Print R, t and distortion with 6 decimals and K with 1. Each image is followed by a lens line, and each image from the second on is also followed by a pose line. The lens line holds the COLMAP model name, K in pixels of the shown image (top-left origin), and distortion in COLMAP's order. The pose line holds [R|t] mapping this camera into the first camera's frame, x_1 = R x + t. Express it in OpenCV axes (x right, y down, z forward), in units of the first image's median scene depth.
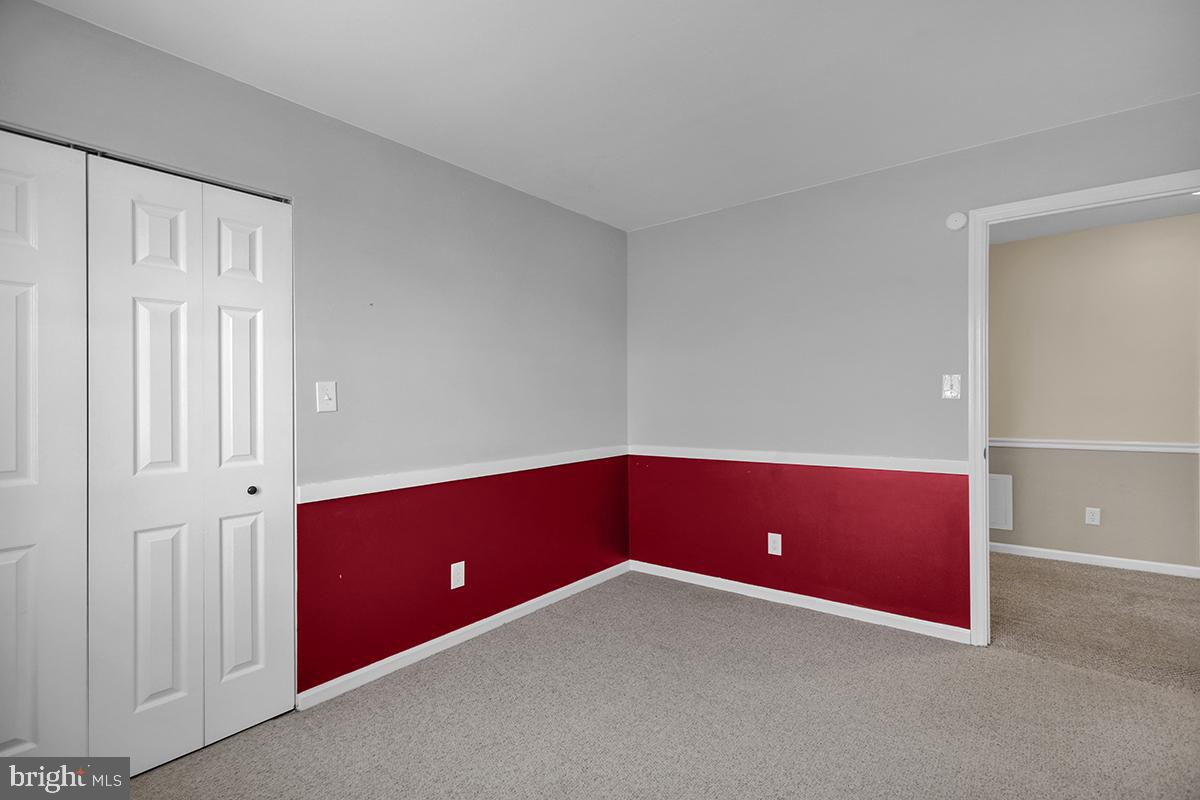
lens RADIAL K [[570.4, 0, 601.0], [0, 570.4, 397.1], [0, 0, 1]] dist [0.001780, 0.000389]
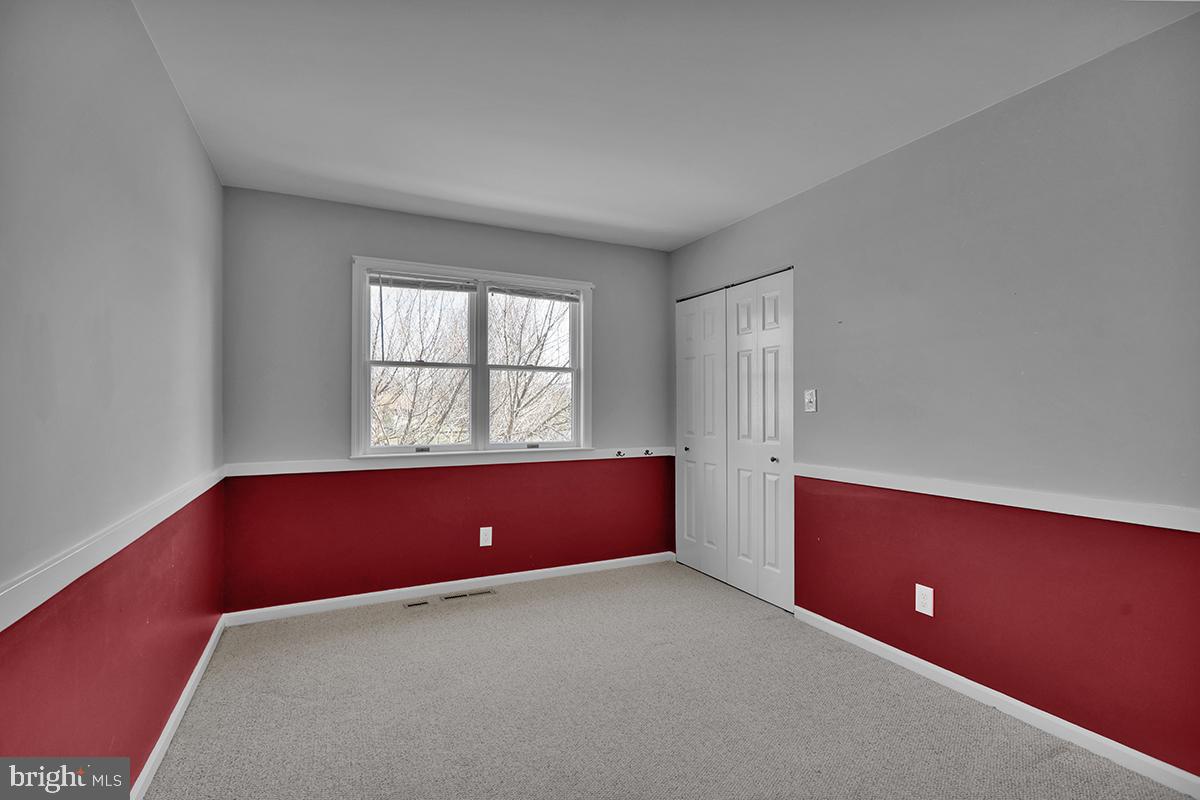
lens RADIAL K [[542.9, 0, 590.8], [0, 542.9, 401.1], [0, 0, 1]] dist [0.000280, -0.000185]
pose [[-0.448425, 0.004563, -0.893809, 0.779569], [0.013851, 0.999902, -0.001845, -0.004014], [0.893713, -0.013208, -0.448444, 0.968191]]
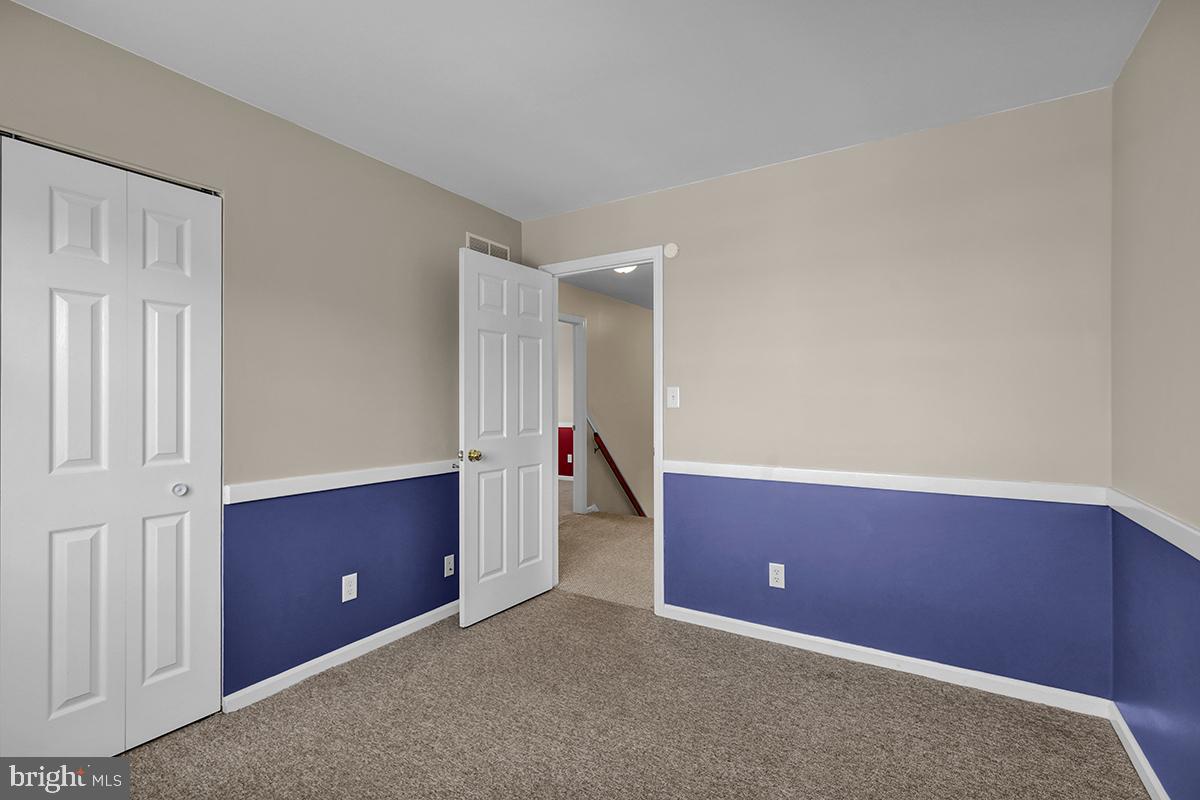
lens RADIAL K [[542.9, 0, 590.8], [0, 542.9, 401.1], [0, 0, 1]] dist [0.000280, -0.000185]
pose [[0.996194, 0.015644, 0.085746, 0.011592], [-0.015790, 0.999875, 0.001026, -0.000136], [-0.085719, -0.002376, 0.996317, 0.014761]]
